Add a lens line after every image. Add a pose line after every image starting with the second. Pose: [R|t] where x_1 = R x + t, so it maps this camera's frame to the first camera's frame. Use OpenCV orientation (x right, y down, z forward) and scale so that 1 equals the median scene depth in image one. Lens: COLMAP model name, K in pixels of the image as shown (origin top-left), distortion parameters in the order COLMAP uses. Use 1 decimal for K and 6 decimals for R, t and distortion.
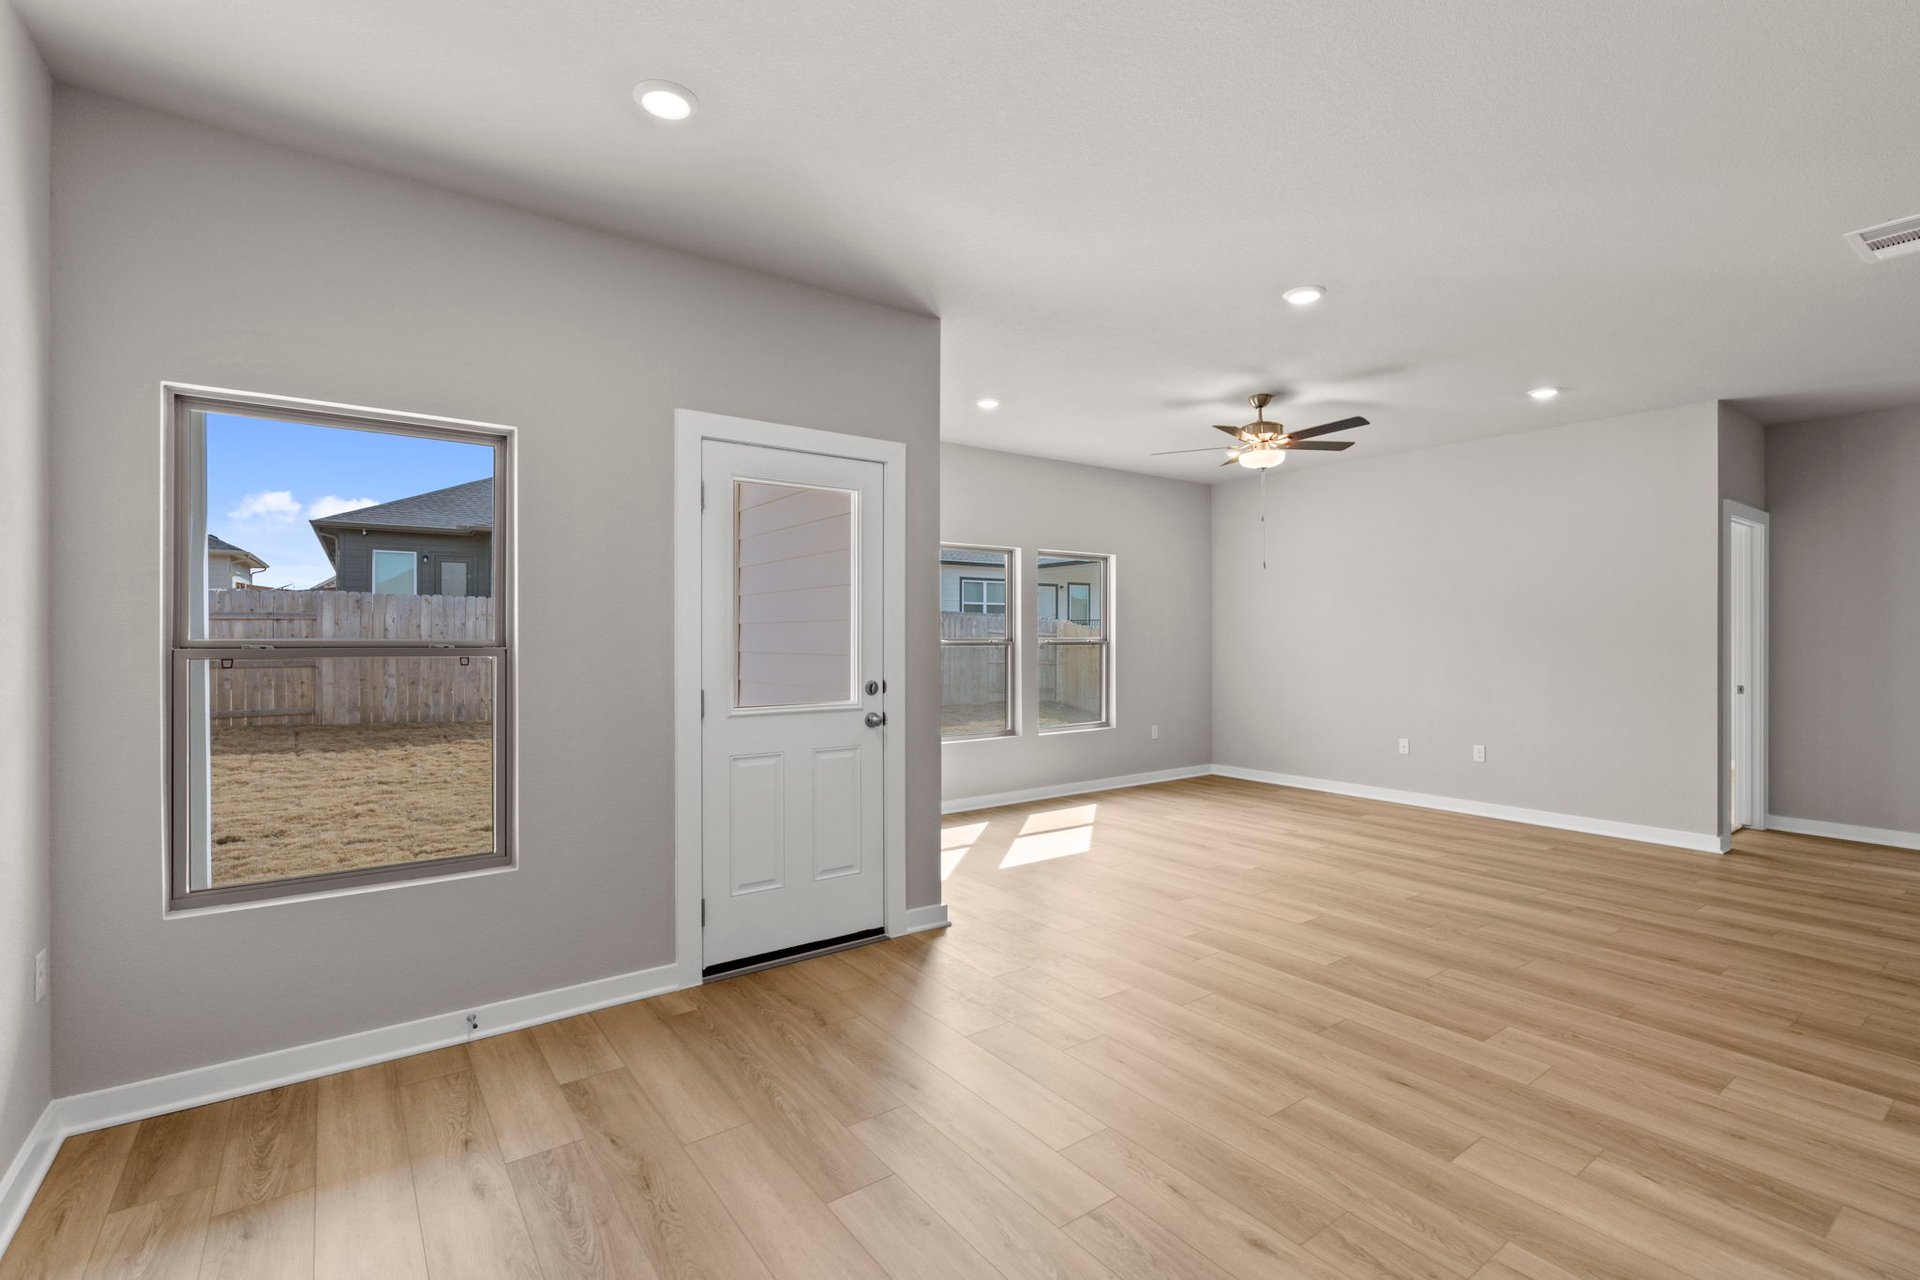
lens RADIAL K [[876.2, 0, 968.1], [0, 876.2, 637.5], [0, 0, 1]] dist [0.000471, 0.000752]
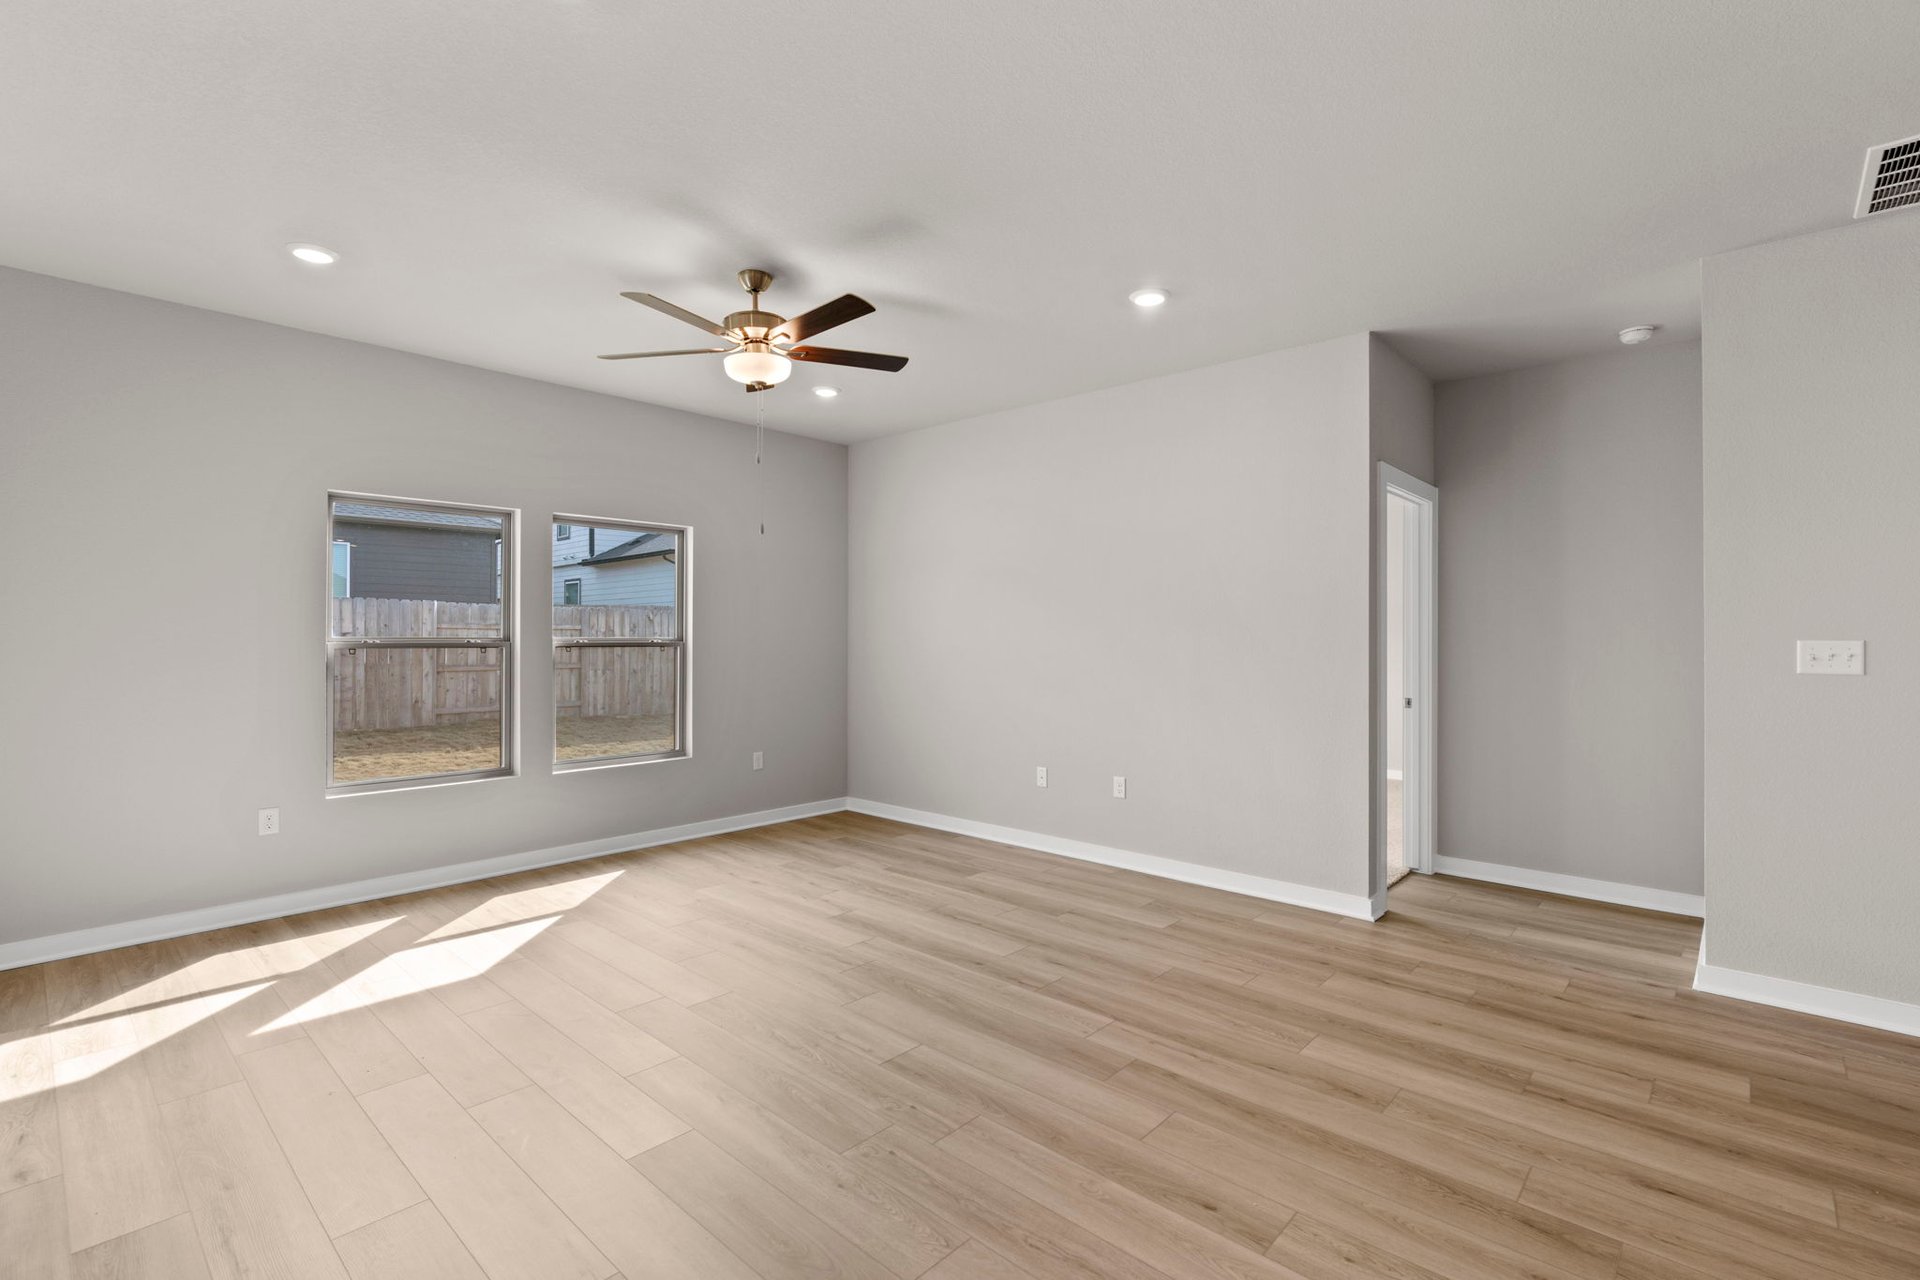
lens RADIAL K [[870.7, 0, 972.8], [0, 870.7, 632.2], [0, 0, 1]] dist [0.001179, 0.000012]
pose [[0.980506, 0.004610, 0.196435, 0.402894], [-0.003675, 0.999980, -0.005128, -0.001308], [-0.196454, 0.004306, 0.980504, 0.352832]]
